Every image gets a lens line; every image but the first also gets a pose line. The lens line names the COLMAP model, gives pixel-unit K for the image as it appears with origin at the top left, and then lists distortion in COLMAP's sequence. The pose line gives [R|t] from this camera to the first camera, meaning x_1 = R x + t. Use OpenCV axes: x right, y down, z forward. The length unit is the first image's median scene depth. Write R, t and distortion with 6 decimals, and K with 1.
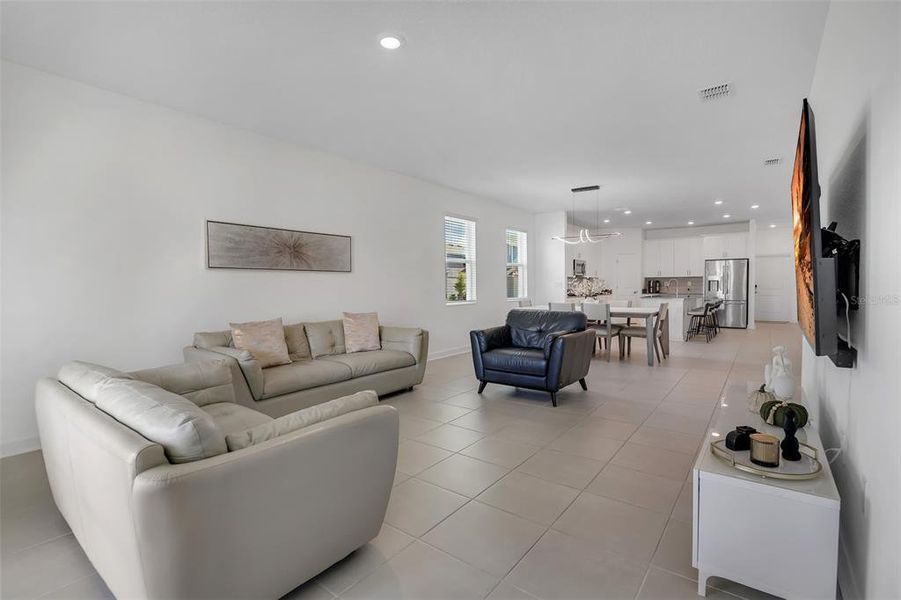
lens RADIAL K [[414.3, 0, 450.5], [0, 414.3, 300.0], [0, 0, 1]] dist [-0.018731, -0.000134]
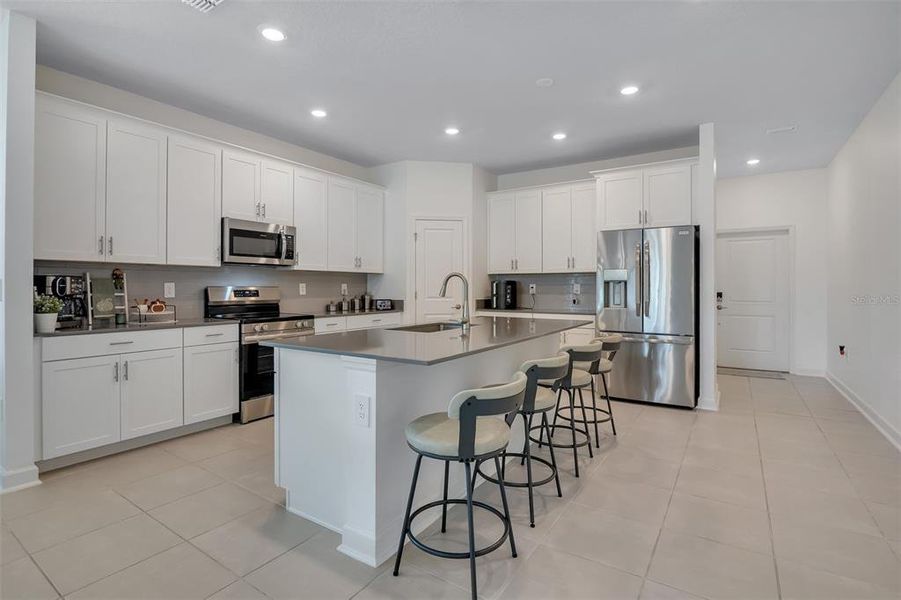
lens RADIAL K [[427.9, 0, 454.0], [0, 427.9, 285.1], [0, 0, 1]] dist [-0.002354, -0.000145]
pose [[0.996587, 0.010353, 0.081900, 0.418533], [-0.007256, 0.999251, -0.038019, -0.024638], [-0.082232, 0.037295, 0.995915, 0.558511]]
